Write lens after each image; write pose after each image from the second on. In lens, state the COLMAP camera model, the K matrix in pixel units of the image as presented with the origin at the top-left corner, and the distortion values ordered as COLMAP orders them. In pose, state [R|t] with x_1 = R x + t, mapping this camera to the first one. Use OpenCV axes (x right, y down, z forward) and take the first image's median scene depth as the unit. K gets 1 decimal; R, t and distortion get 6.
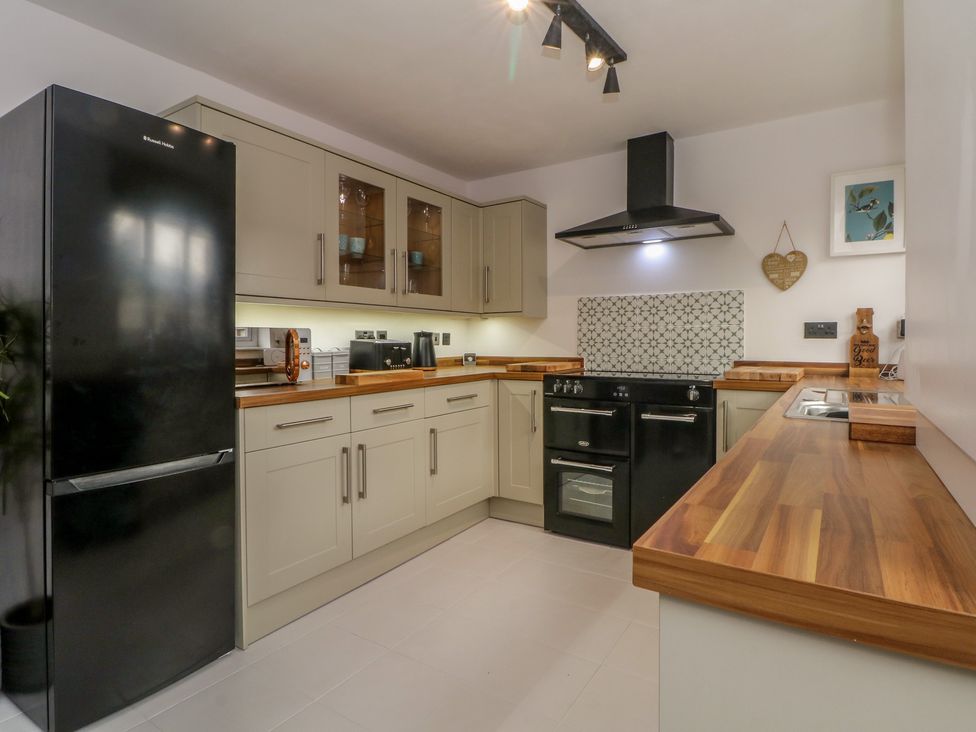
lens RADIAL K [[529.2, 0, 491.9], [0, 529.2, 351.1], [0, 0, 1]] dist [-0.004070, -0.000801]
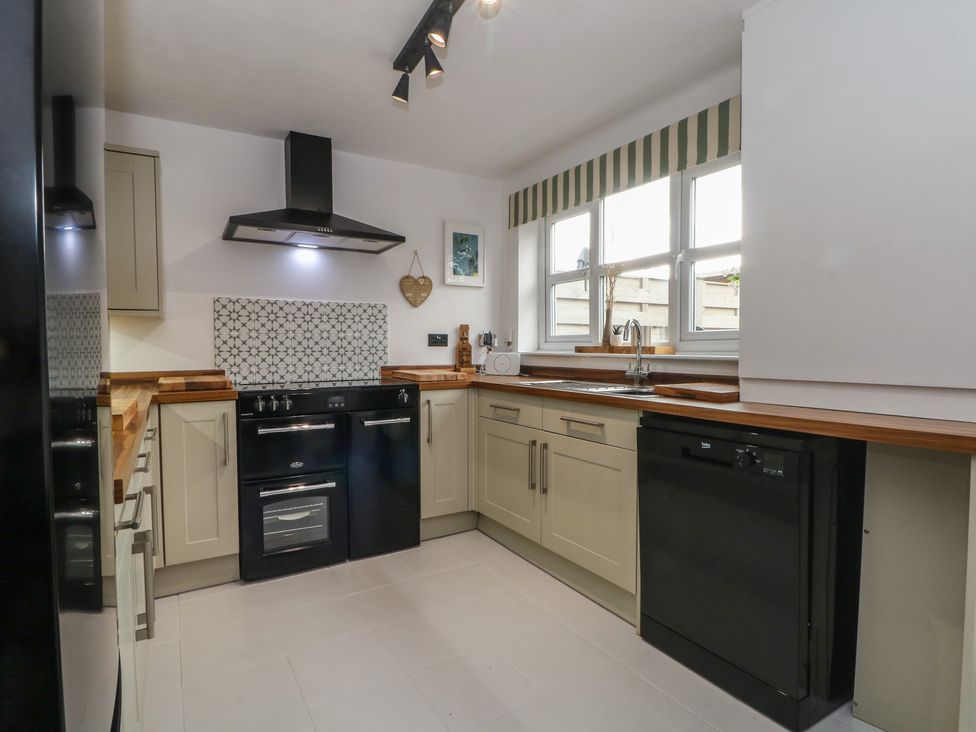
lens RADIAL K [[522.3, 0, 488.0], [0, 522.3, 366.0], [0, 0, 1]] dist [0.001716, -0.014908]
pose [[0.441507, -0.033352, 0.896638, -0.429312], [0.022668, 0.999405, 0.026013, -0.006069], [-0.896971, 0.008840, 0.442001, 0.295947]]
